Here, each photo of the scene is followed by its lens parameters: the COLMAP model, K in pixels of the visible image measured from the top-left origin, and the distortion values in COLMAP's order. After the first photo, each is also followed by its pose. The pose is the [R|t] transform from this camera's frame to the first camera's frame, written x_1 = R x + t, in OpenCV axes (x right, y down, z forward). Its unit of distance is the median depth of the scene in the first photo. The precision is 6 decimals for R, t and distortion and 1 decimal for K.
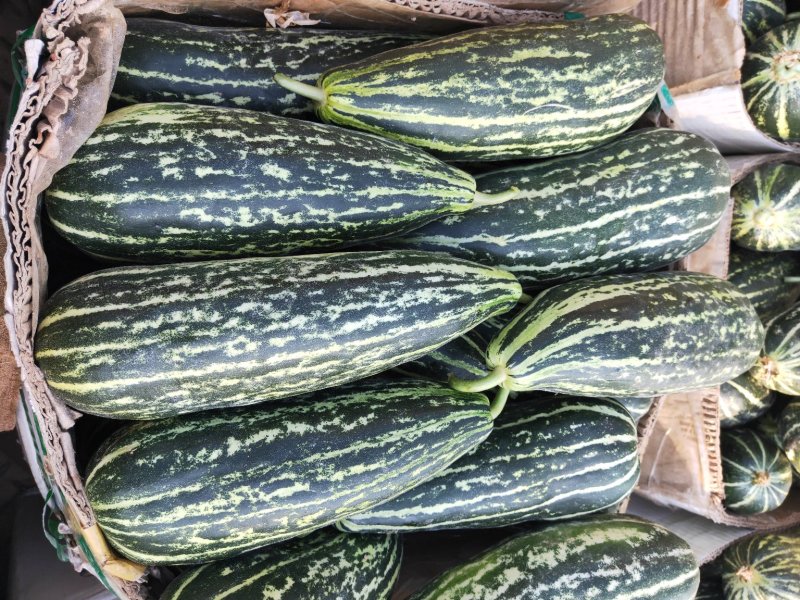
lens RADIAL K [[646.8, 0, 400.0], [0, 646.8, 300.0], [0, 0, 1]] dist [0.001843, -0.006458]
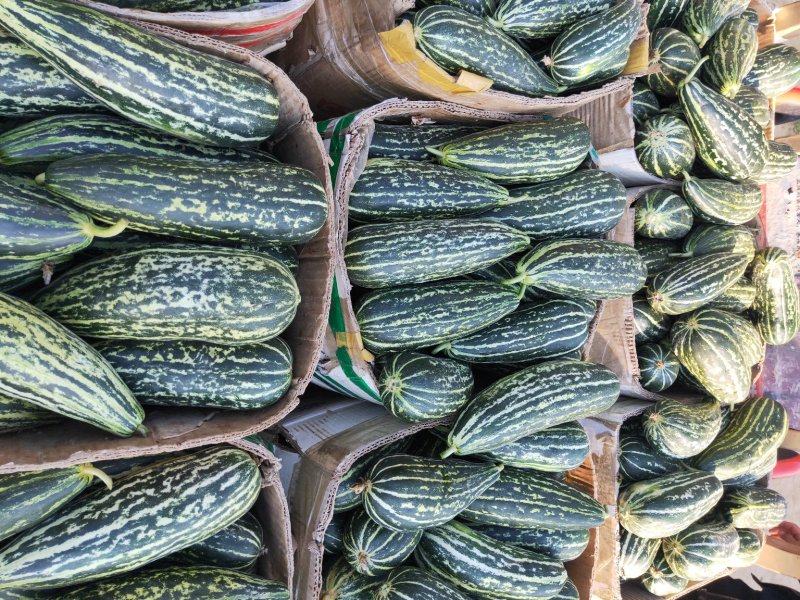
lens RADIAL K [[646.8, 0, 400.0], [0, 646.8, 300.0], [0, 0, 1]] dist [0.001843, -0.006458]
pose [[0.998591, -0.017110, 0.050225, -0.381367], [0.021288, 0.996248, -0.083883, 0.375031], [-0.048602, 0.084834, 0.995209, -1.193930]]
